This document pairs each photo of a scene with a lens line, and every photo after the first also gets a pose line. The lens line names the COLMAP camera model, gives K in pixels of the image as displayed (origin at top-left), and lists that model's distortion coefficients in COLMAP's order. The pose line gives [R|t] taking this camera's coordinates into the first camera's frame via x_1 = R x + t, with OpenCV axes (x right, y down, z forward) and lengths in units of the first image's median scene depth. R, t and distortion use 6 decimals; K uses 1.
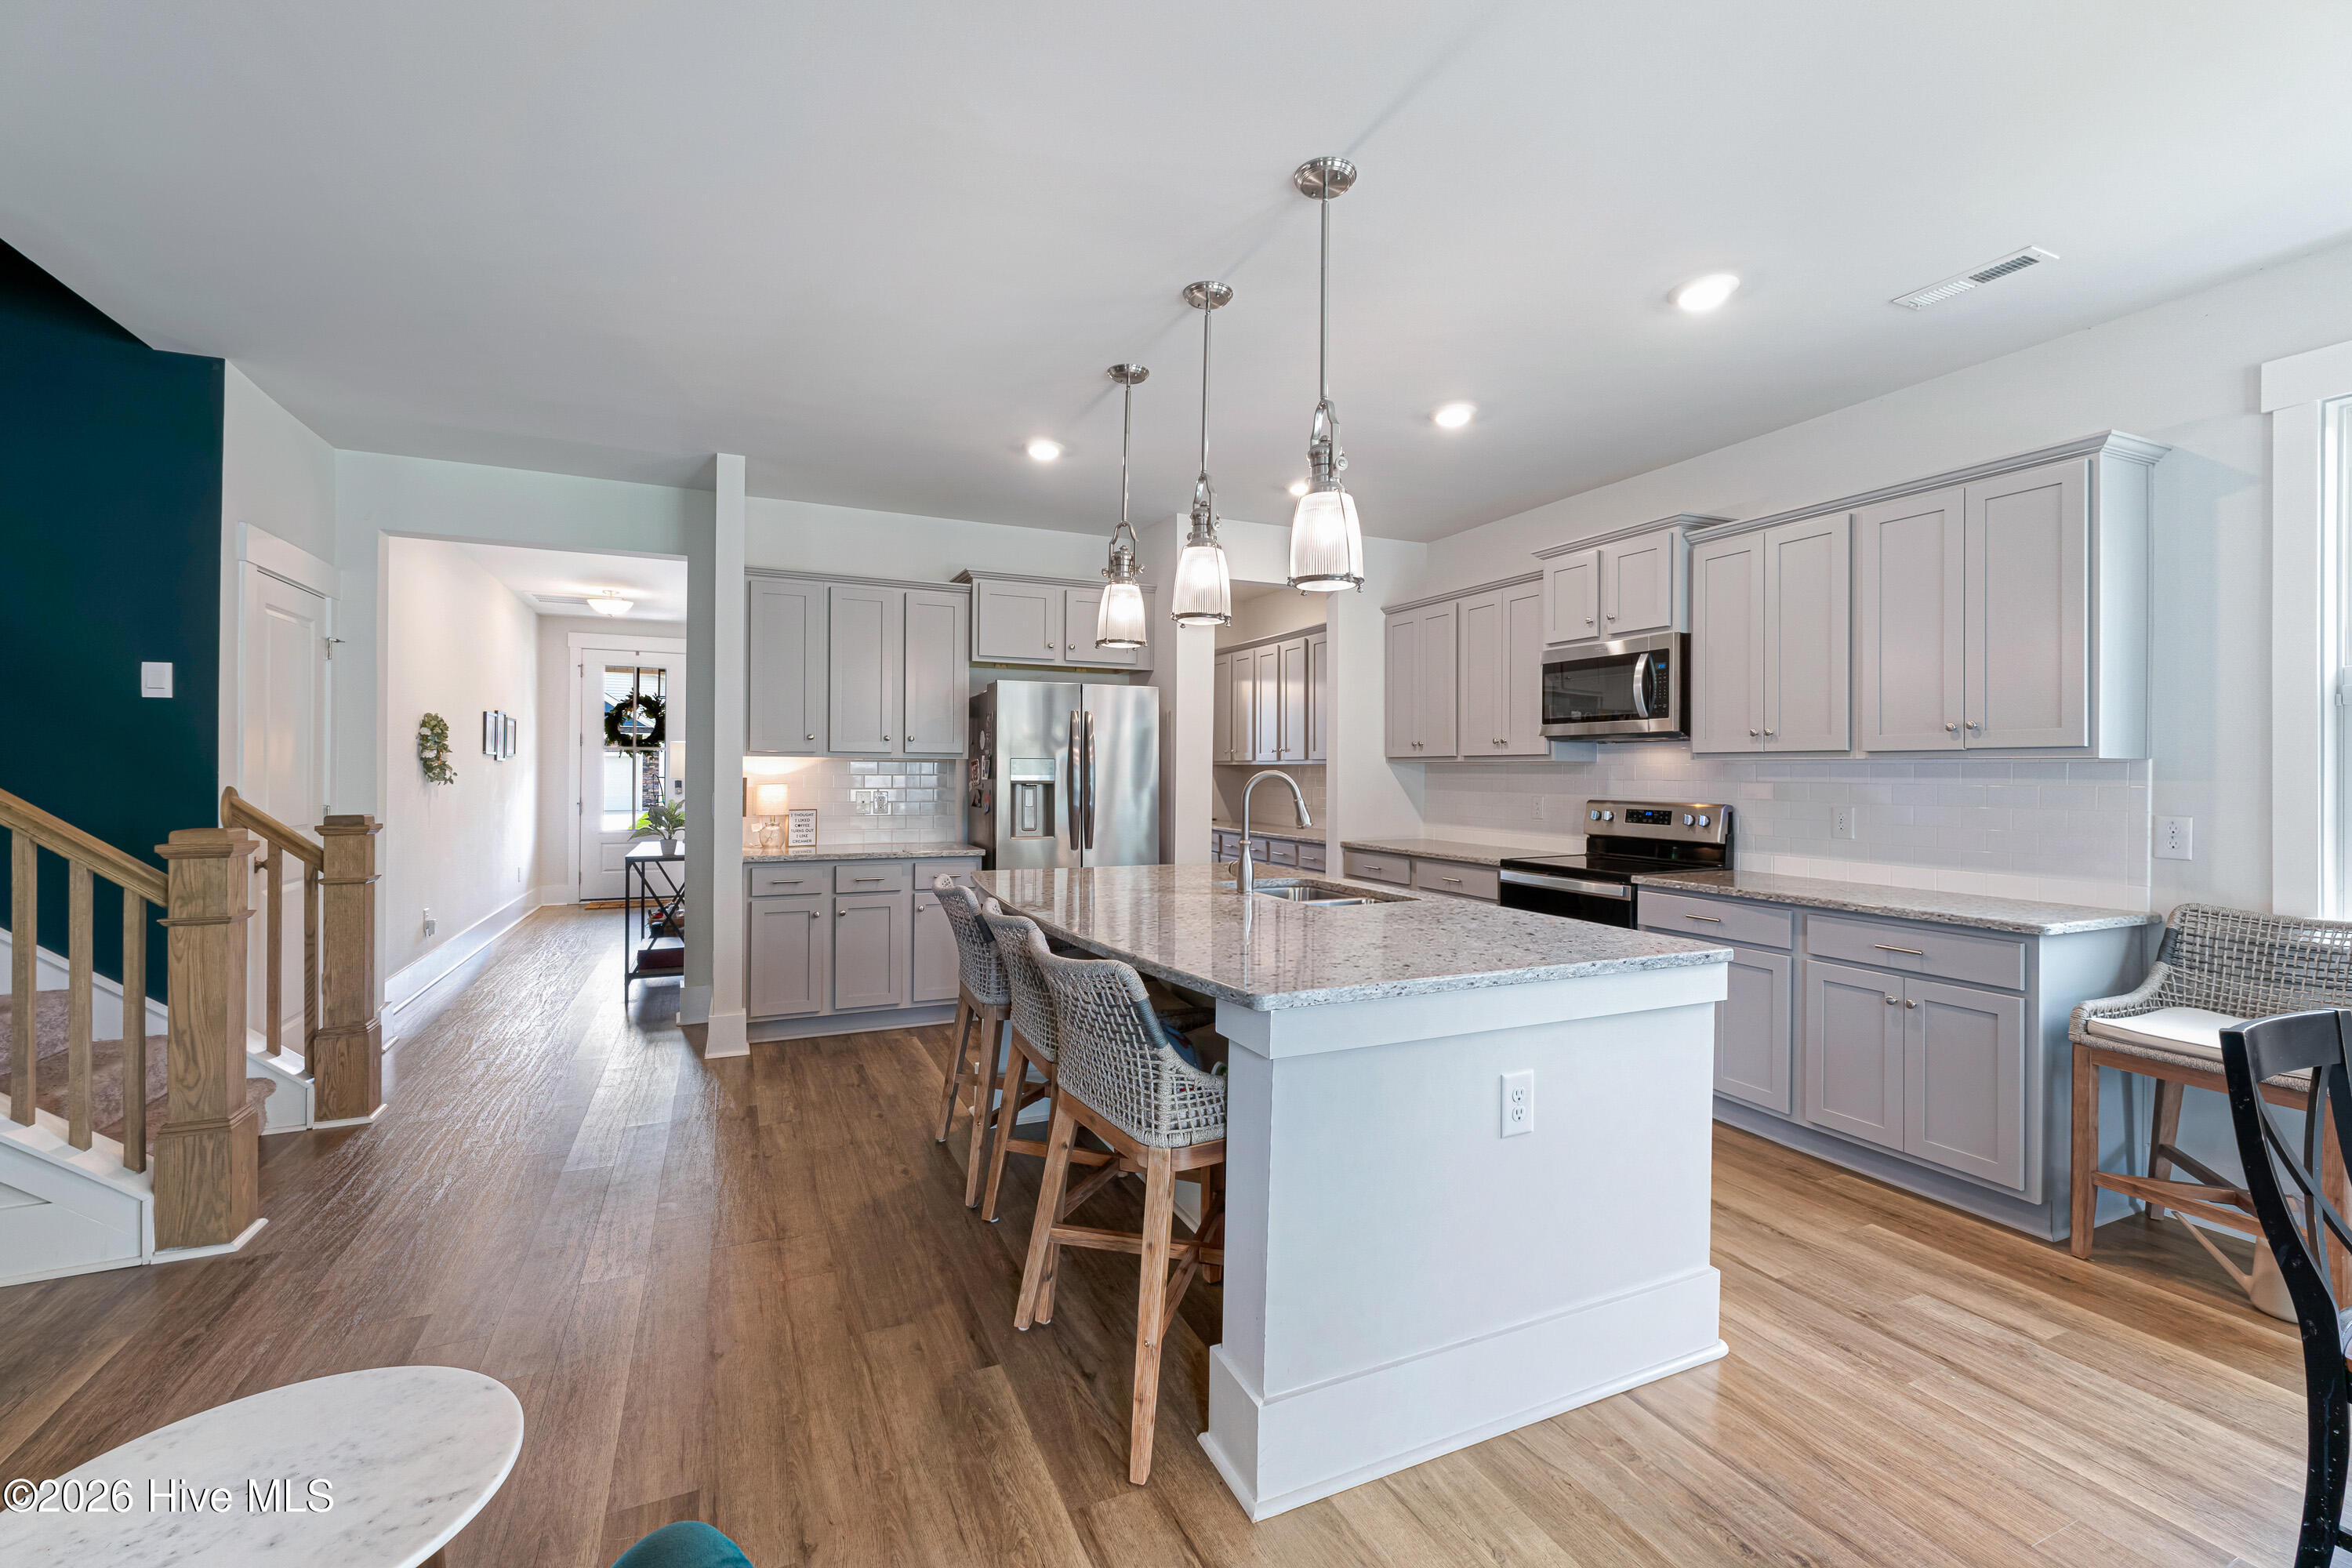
lens RADIAL K [[984.2, 0, 1150.0], [0, 984.2, 771.1], [0, 0, 1]] dist [0.002660, 0.000330]
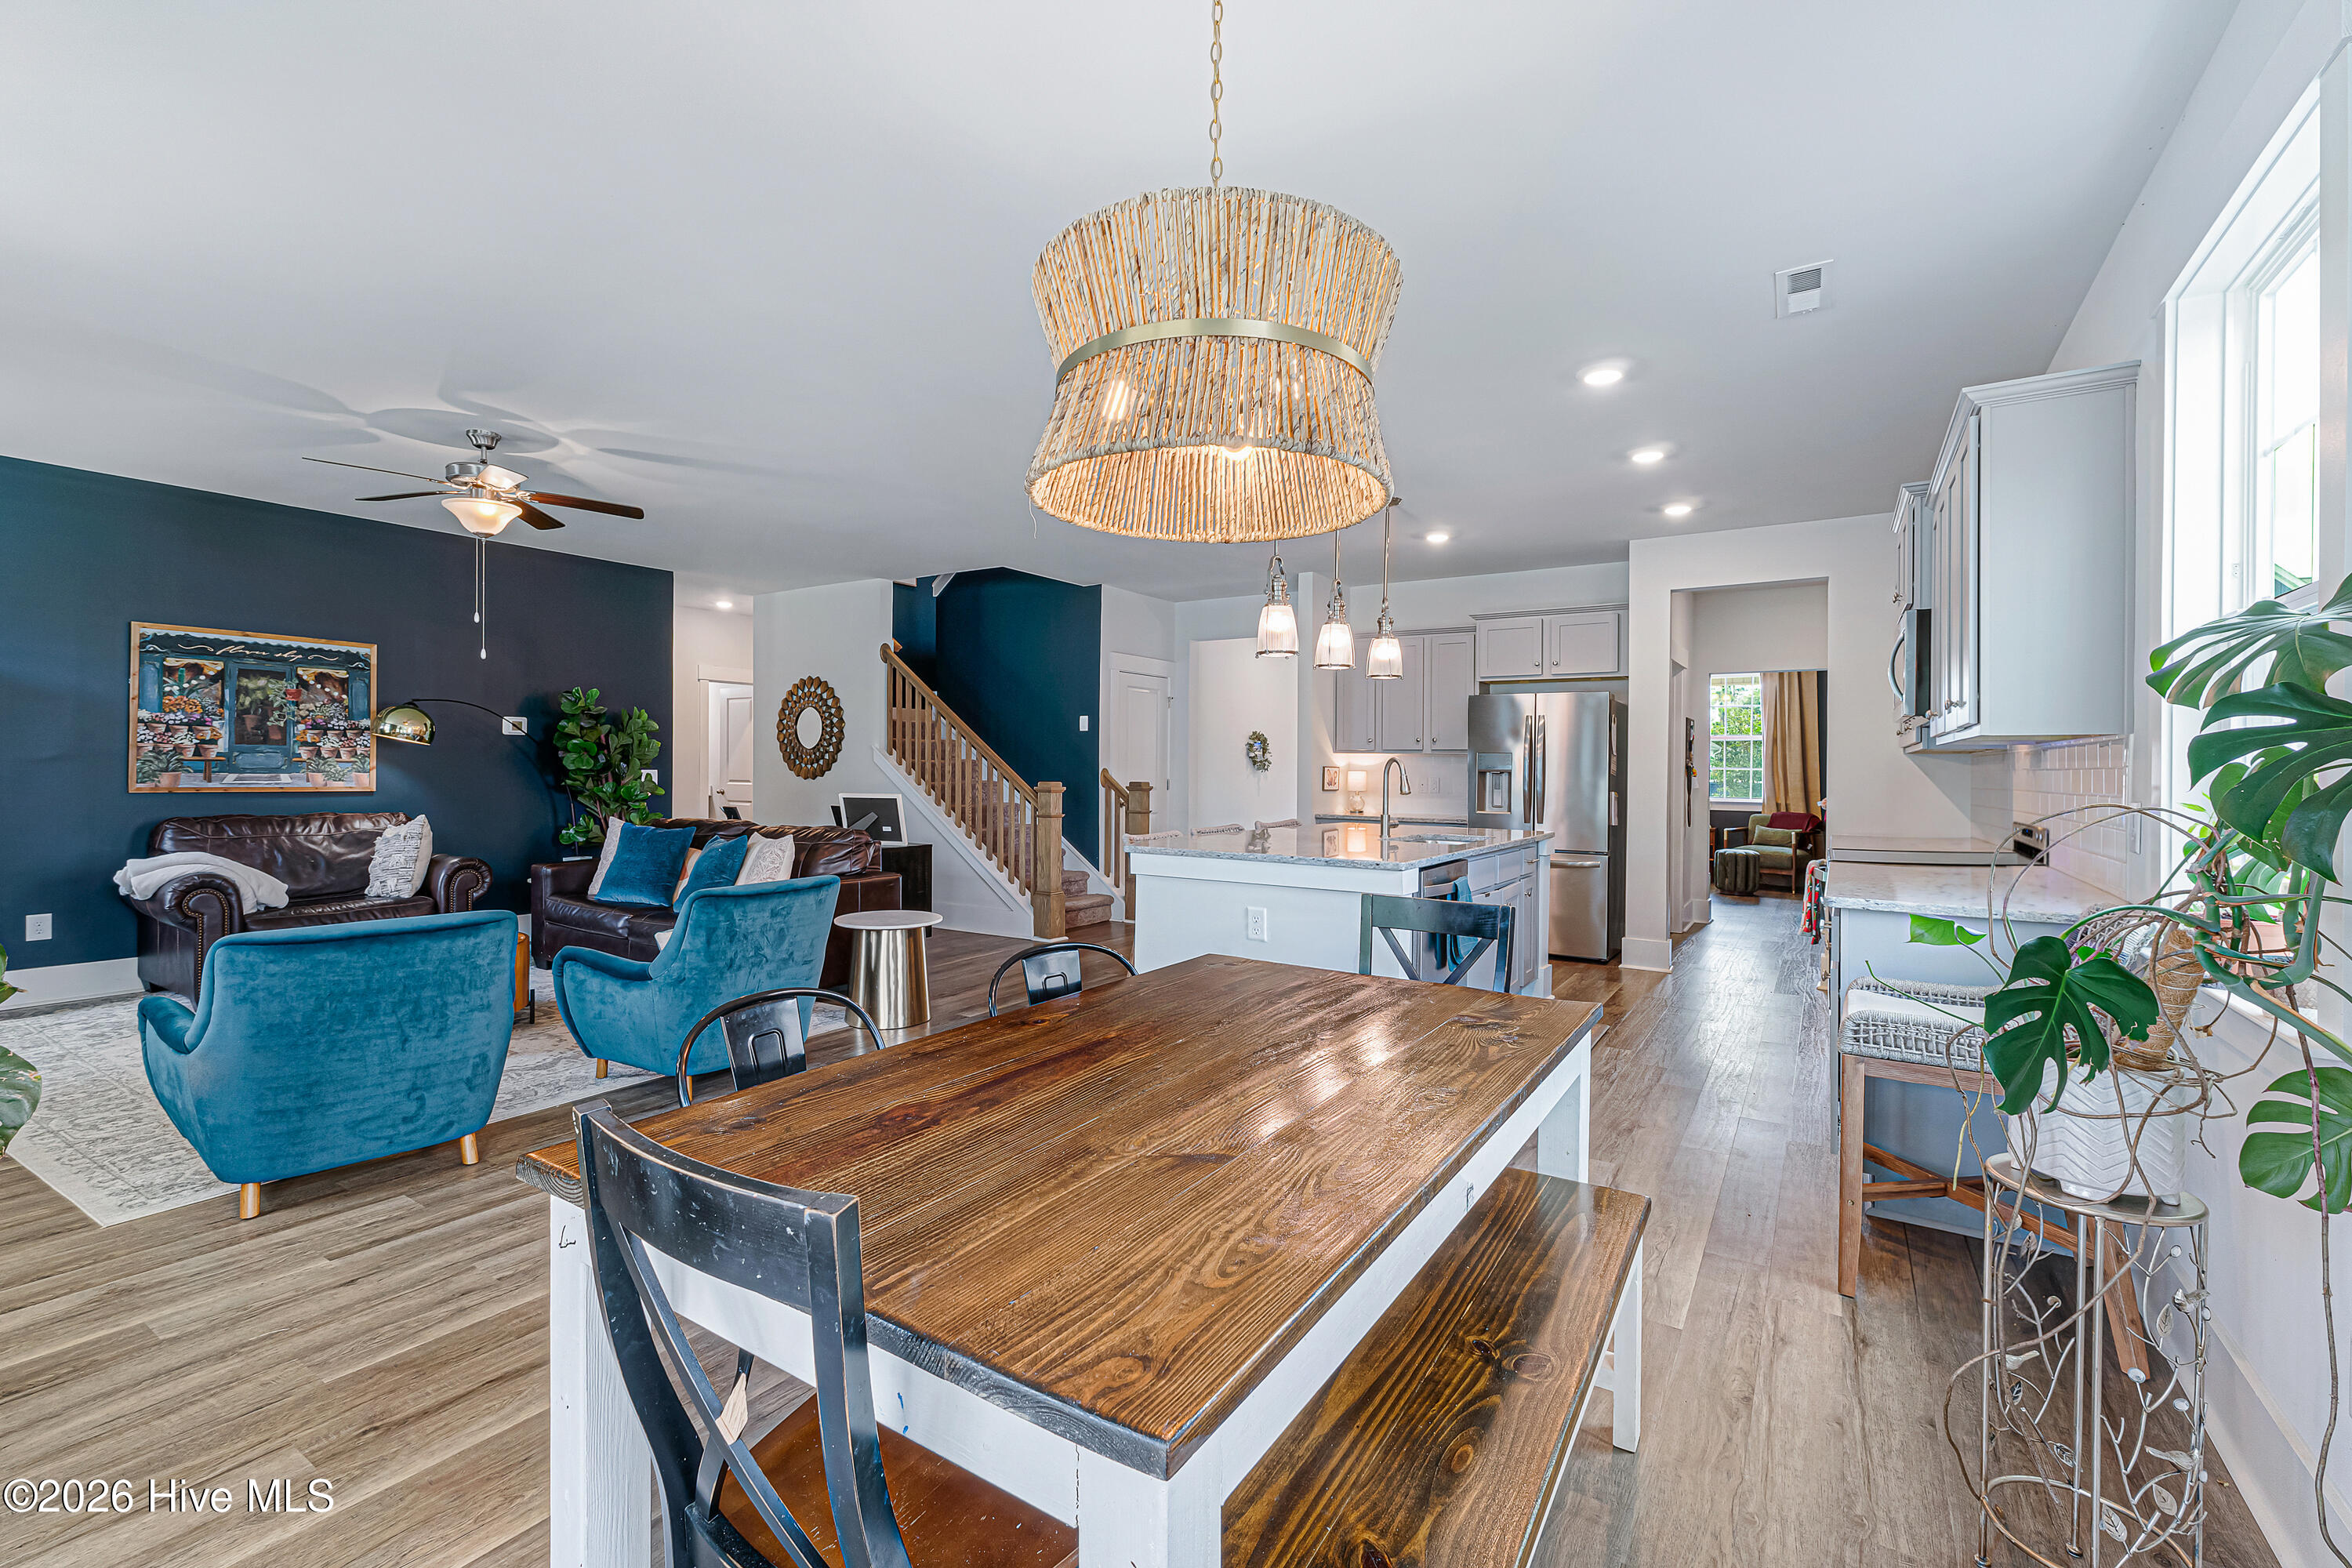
lens RADIAL K [[990.9, 0, 1194.4], [0, 990.9, 765.1], [0, 0, 1]] dist [0.011330, -0.000310]
pose [[0.556972, -0.000826, -0.830531, 1.145723], [-0.005750, 0.999972, -0.004850, 0.019155], [0.830512, 0.007477, 0.556951, -0.120059]]
